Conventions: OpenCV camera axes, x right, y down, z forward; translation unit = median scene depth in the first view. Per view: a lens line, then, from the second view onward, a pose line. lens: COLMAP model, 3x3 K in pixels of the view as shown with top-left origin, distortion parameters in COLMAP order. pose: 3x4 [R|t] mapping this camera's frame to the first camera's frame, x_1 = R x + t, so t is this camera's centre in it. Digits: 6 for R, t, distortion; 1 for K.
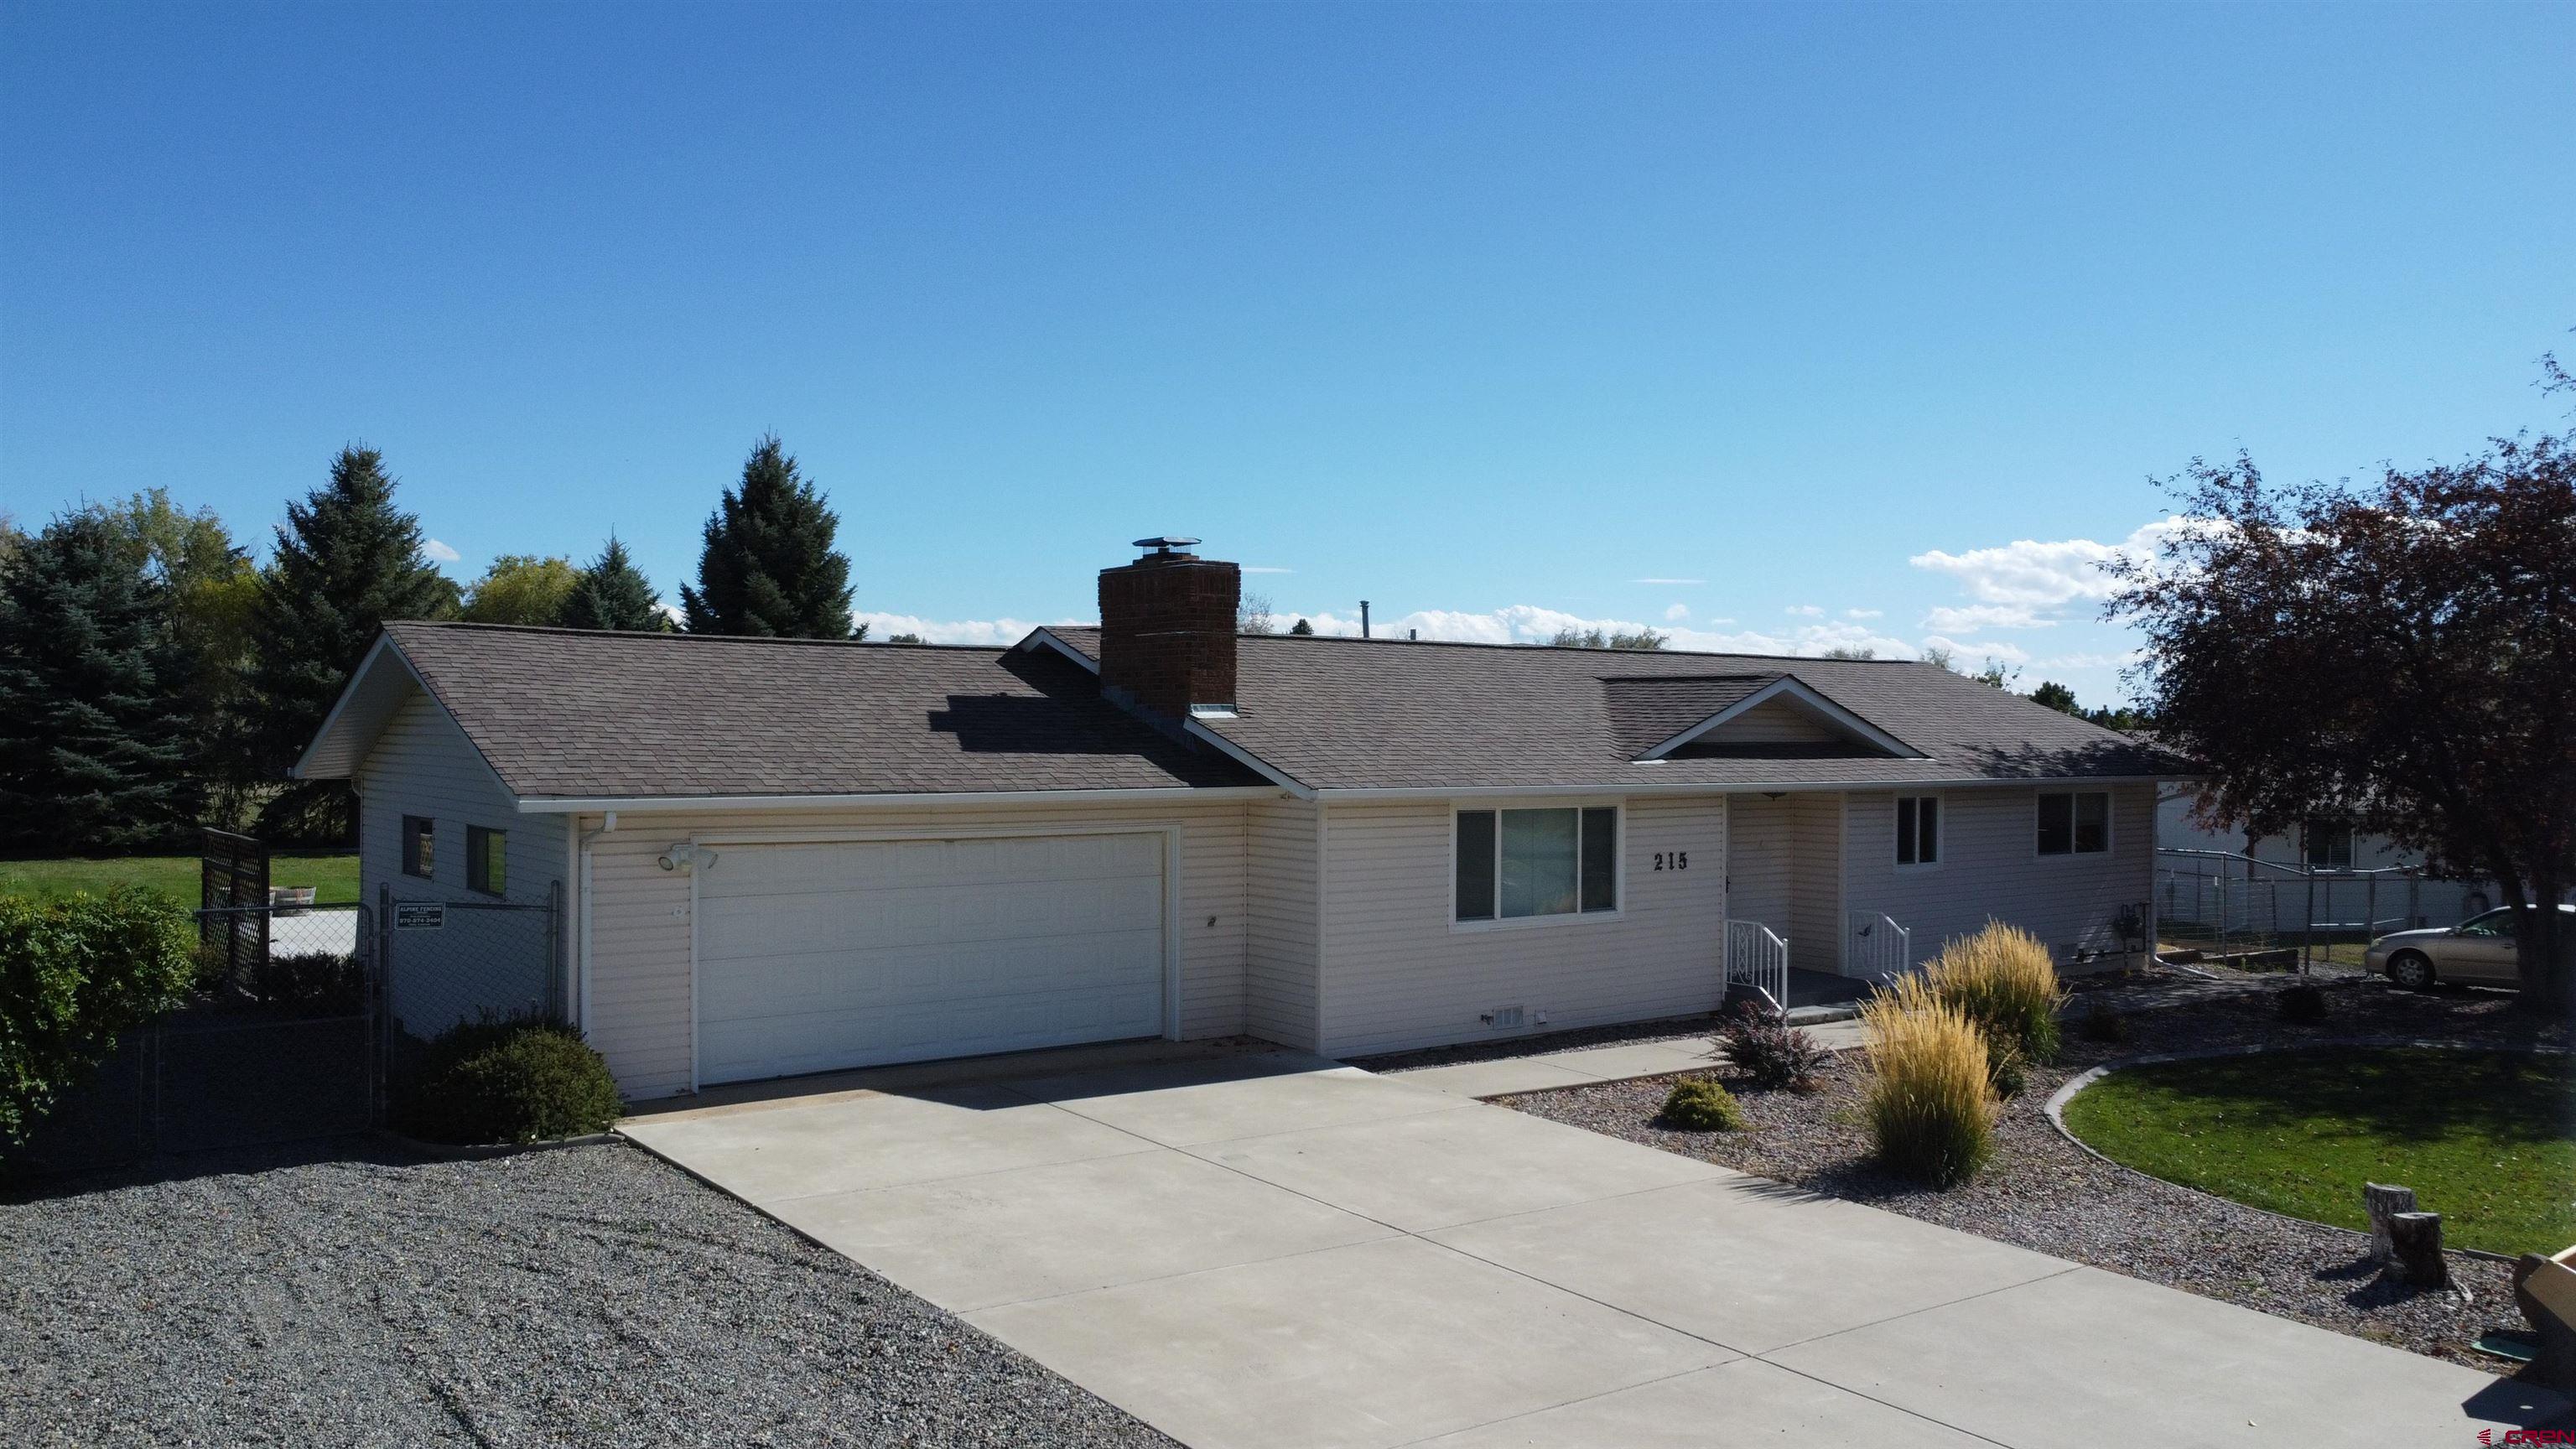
lens RADIAL K [[1940.7, 0, 1293.9], [0, 1940.7, 727.7], [0, 0, 1]] dist [-0.002826, -0.000749]
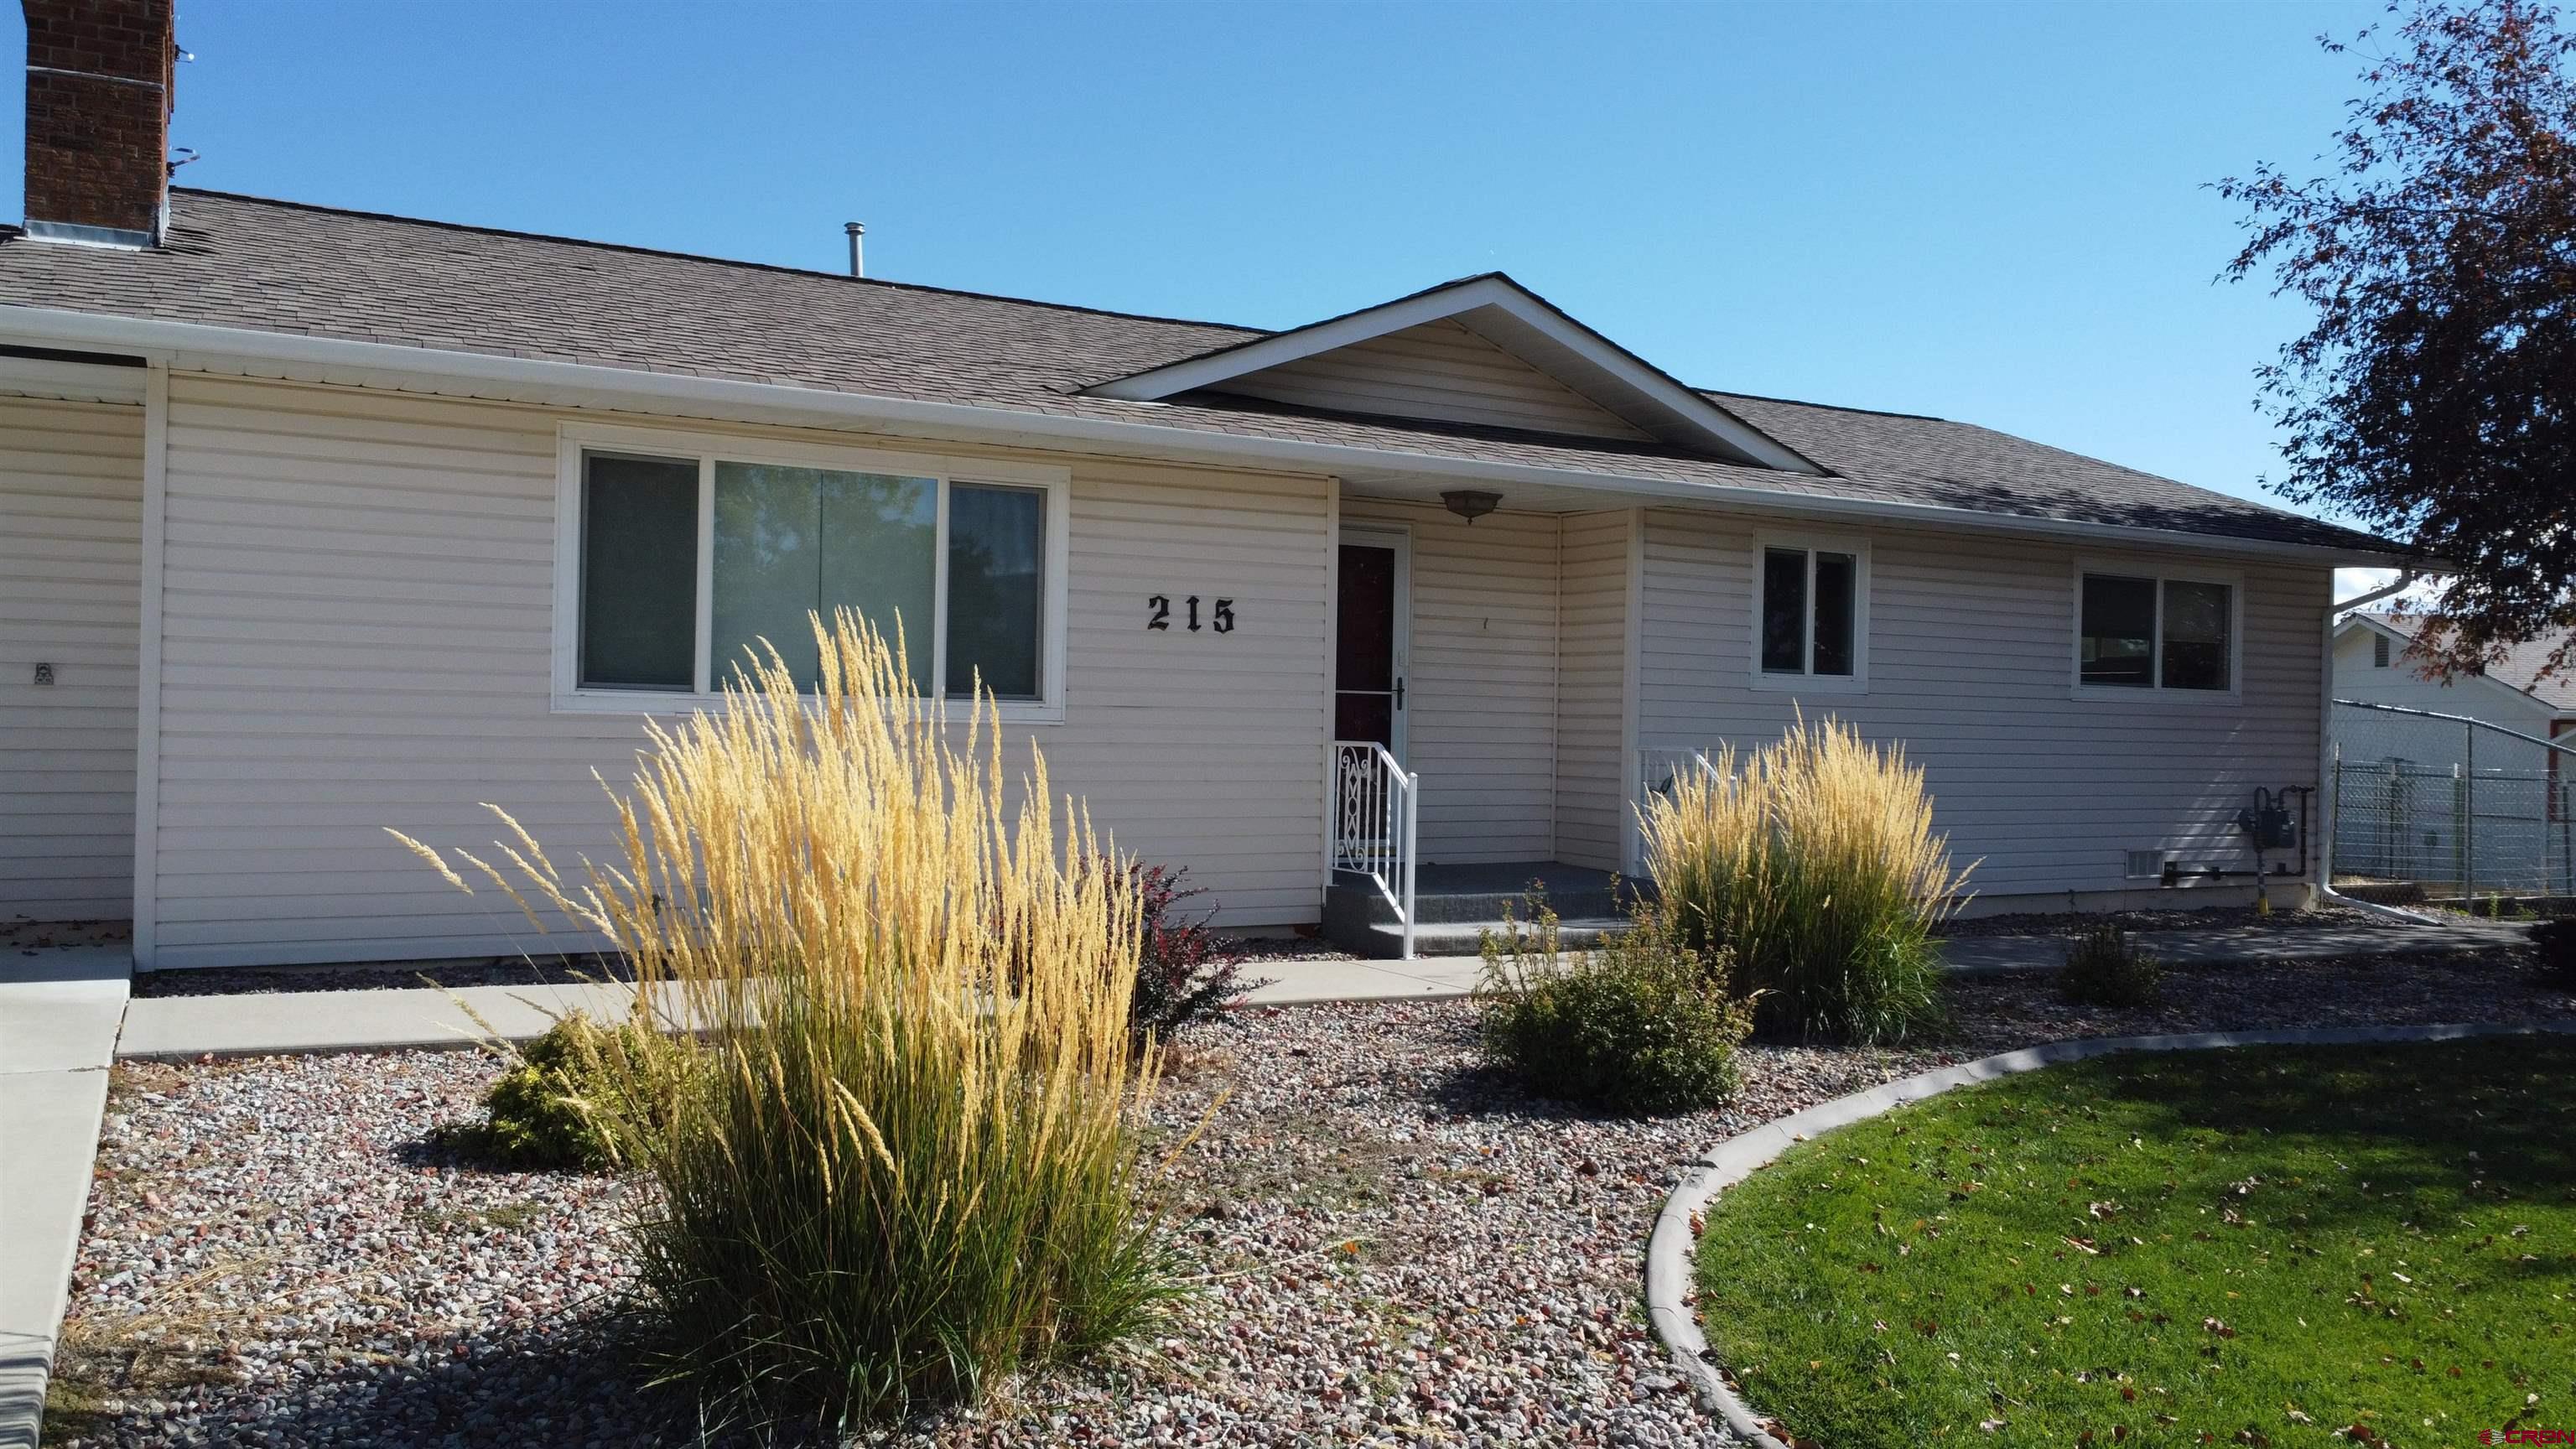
lens RADIAL K [[1974.0, 0, 1288.0], [0, 1974.0, 724.5], [0, 0, 1]] dist [-0.008152, -0.012151]
pose [[0.990677, 0.012812, -0.135628, 0.255745], [-0.012966, 0.999916, -0.000249, 0.086286], [0.135613, 0.002005, 0.990760, 0.451623]]
